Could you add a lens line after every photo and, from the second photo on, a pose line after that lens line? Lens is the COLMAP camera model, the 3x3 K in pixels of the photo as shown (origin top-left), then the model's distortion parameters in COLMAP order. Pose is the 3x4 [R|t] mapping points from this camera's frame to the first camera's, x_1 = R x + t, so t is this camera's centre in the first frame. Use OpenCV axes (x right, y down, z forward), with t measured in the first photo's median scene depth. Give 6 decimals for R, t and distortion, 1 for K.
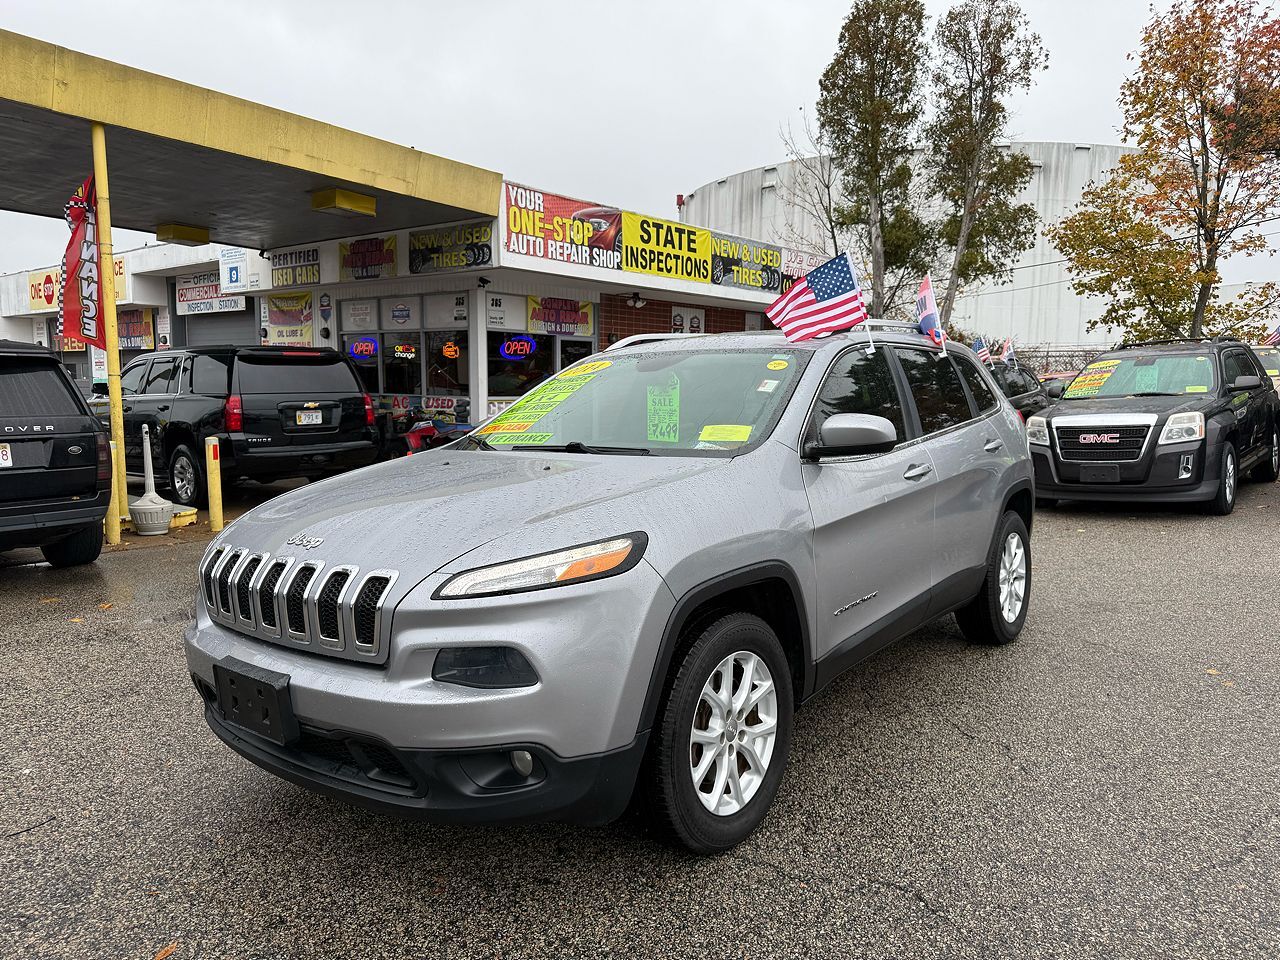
lens RADIAL K [[828.2, 0, 640.0], [0, 828.2, 480.0], [0, 0, 1]] dist [0.042095, -0.069725]
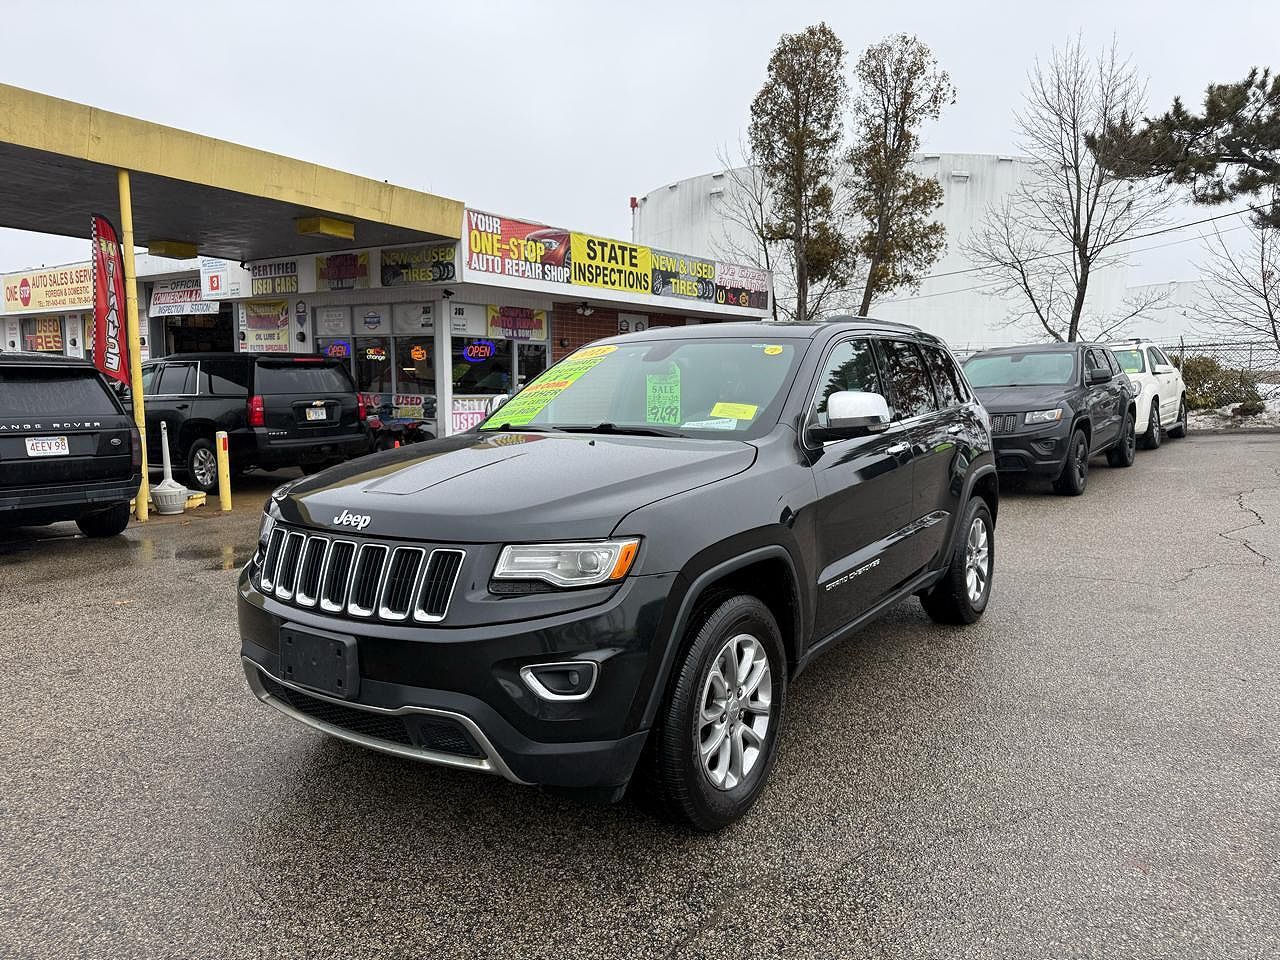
lens RADIAL K [[828.2, 0, 640.0], [0, 828.2, 480.0], [0, 0, 1]] dist [0.042095, -0.069725]
pose [[0.998911, -0.006712, 0.046170, 0.017691], [0.006414, 0.999958, 0.006602, 0.008444], [-0.046212, -0.006299, 0.998912, -0.134382]]
